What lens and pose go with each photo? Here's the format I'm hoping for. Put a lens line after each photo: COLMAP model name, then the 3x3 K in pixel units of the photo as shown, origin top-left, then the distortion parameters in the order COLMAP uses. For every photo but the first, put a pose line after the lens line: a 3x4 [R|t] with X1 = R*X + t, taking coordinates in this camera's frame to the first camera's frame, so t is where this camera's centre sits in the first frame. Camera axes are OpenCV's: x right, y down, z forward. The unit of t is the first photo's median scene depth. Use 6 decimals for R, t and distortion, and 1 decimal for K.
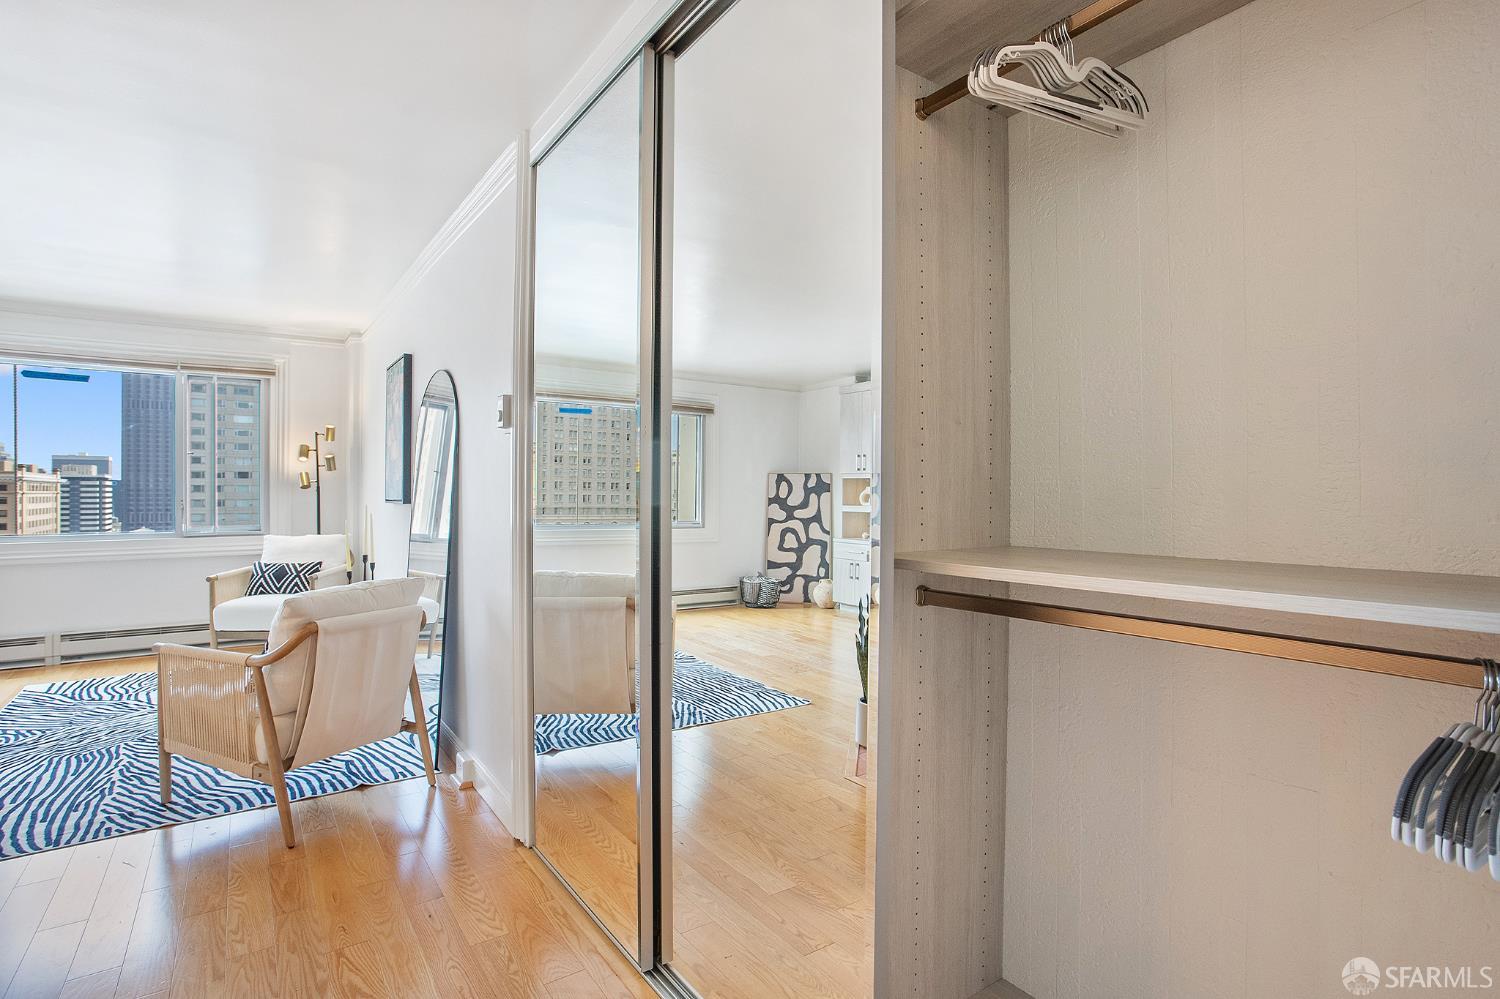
lens RADIAL K [[732.1, 0, 750.0], [0, 732.1, 499.5], [0, 0, 1]] dist [-0.057613, 0.019937]
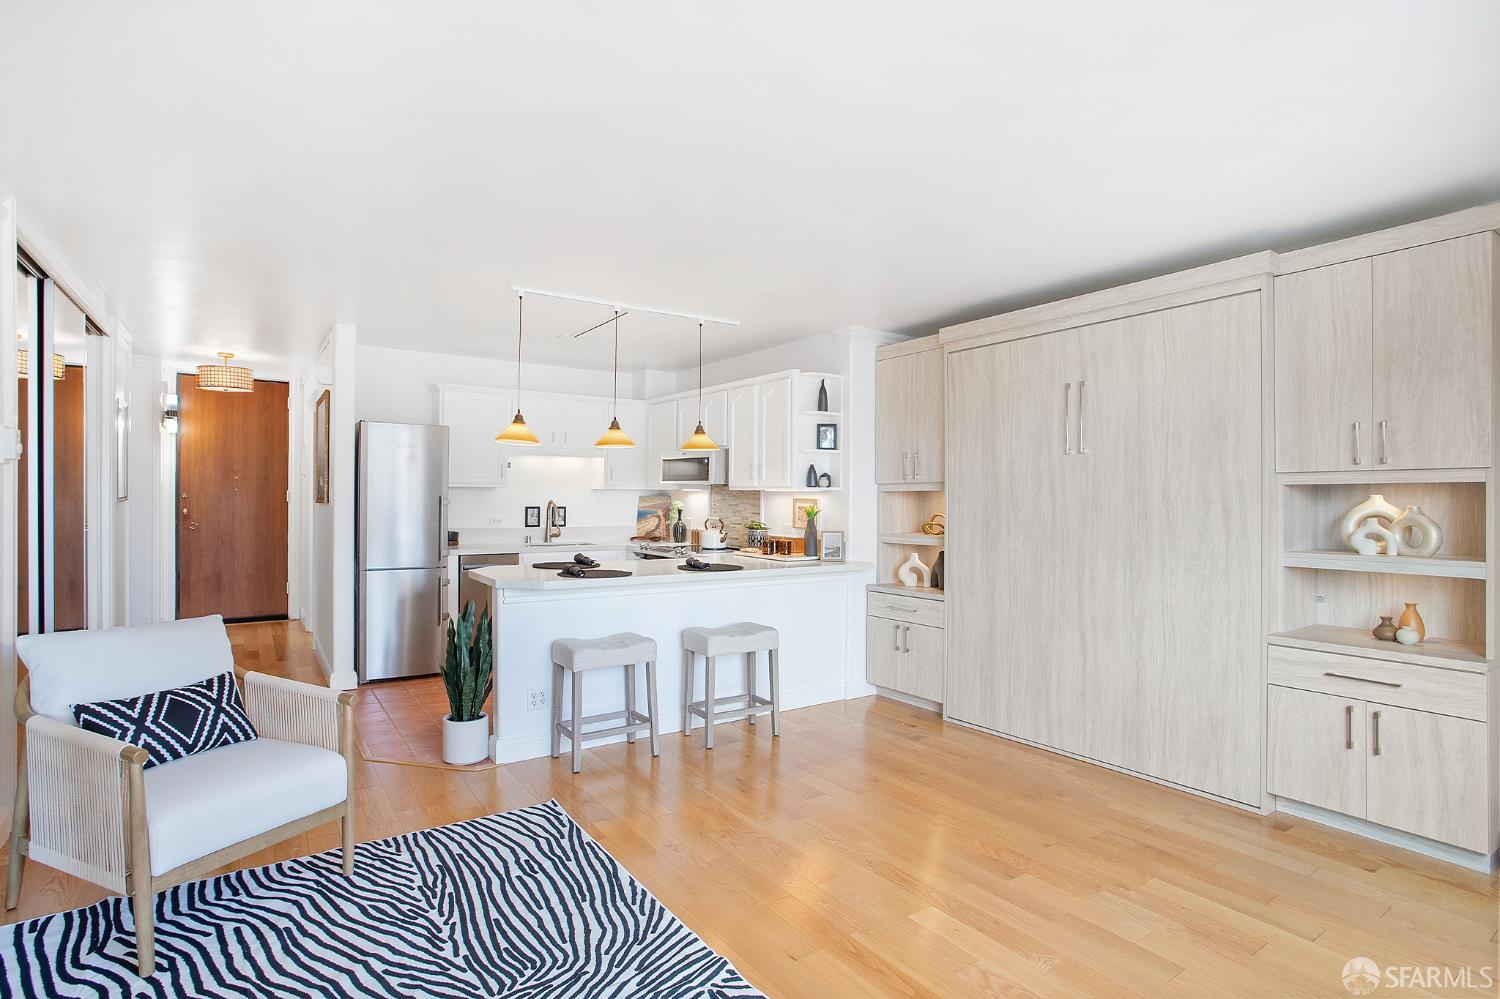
lens RADIAL K [[754.0, 0, 750.0], [0, 754.0, 499.5], [0, 0, 1]] dist [-0.061321, 0.027813]
pose [[-0.999714, -0.011370, 0.021037, -0.852375], [-0.011110, 0.999861, 0.012422, -0.037753], [-0.021175, 0.012185, -0.999702, 1.207908]]
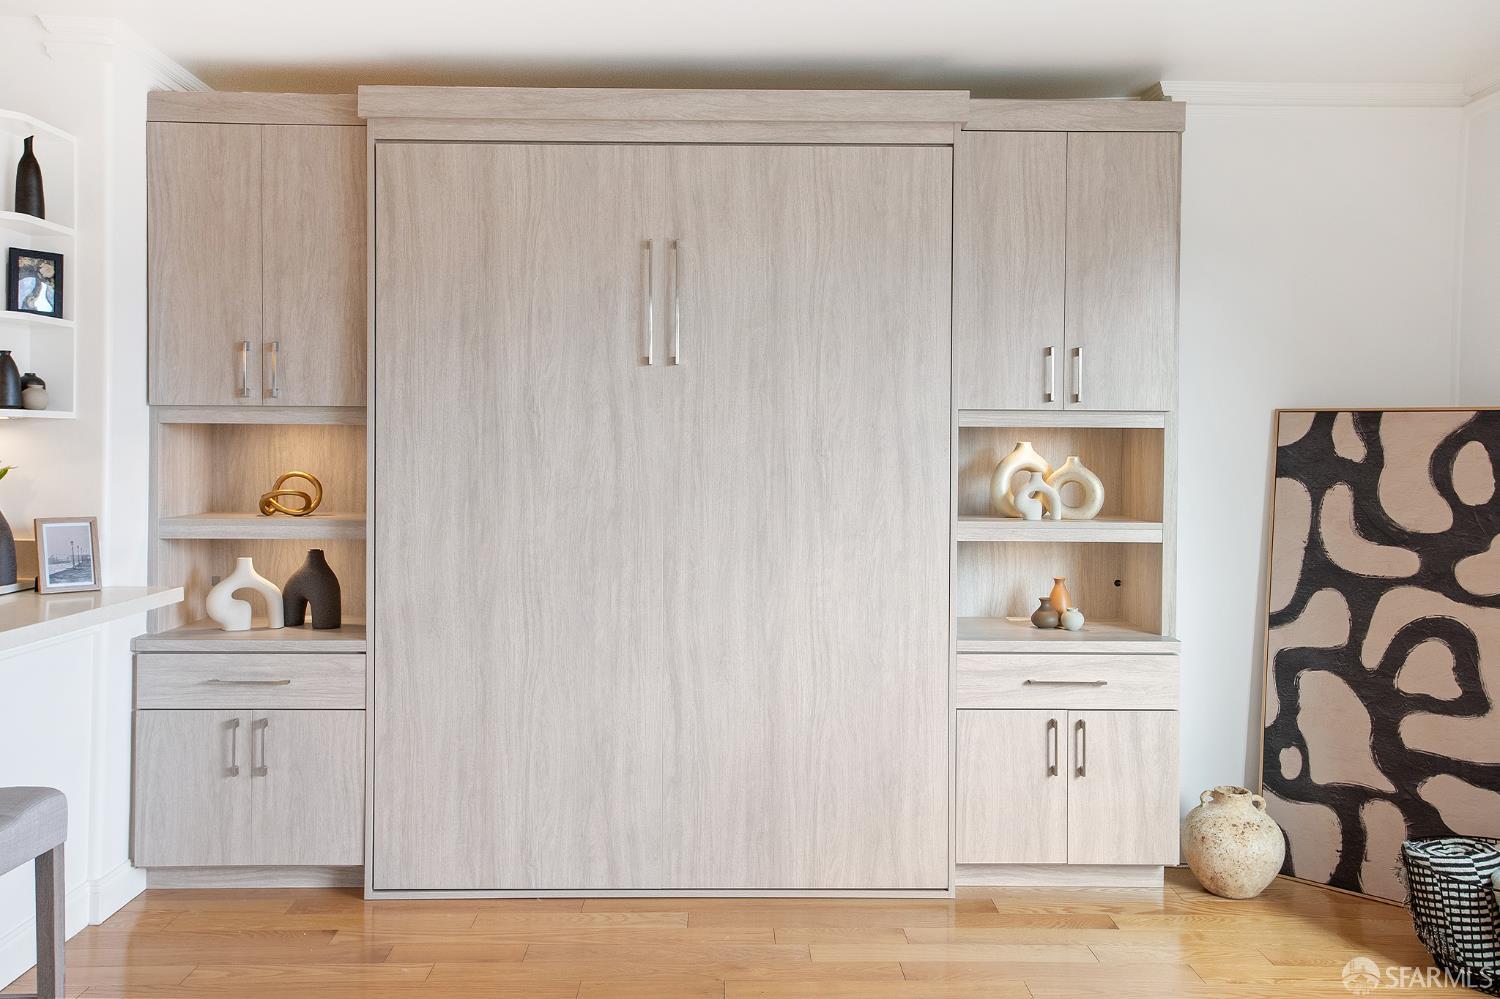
lens RADIAL K [[1228.4, 0, 745.6], [0, 1228.4, 463.0], [0, 0, 1]] dist [-0.005653, 0.069520]
pose [[-0.568249, -0.004828, -0.822842, -0.573097], [-0.024675, 0.999633, 0.011175, -0.029729], [0.822486, 0.026654, -0.568160, 0.846533]]
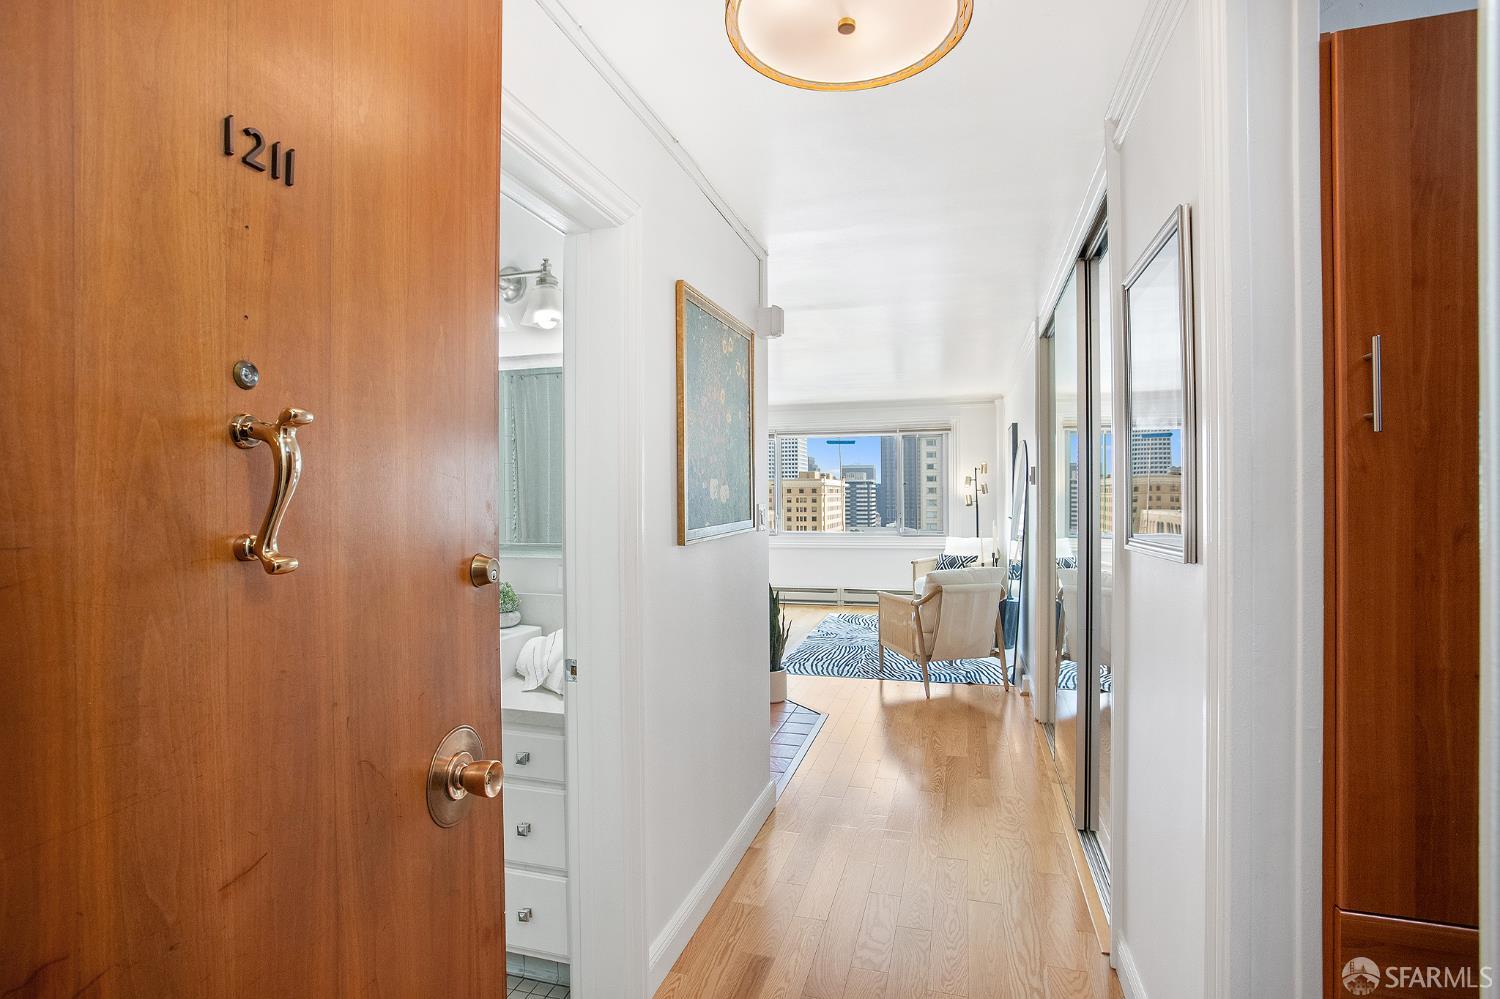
lens RADIAL K [[737.6, 0, 742.7], [0, 737.6, 488.3], [0, 0, 1]] dist [-0.053986, 0.026920]
pose [[0.611856, -0.011313, -0.790889, 0.374110], [-0.000021, 0.999897, -0.014319, -0.038486], [0.790969, 0.008778, 0.611793, -0.377668]]
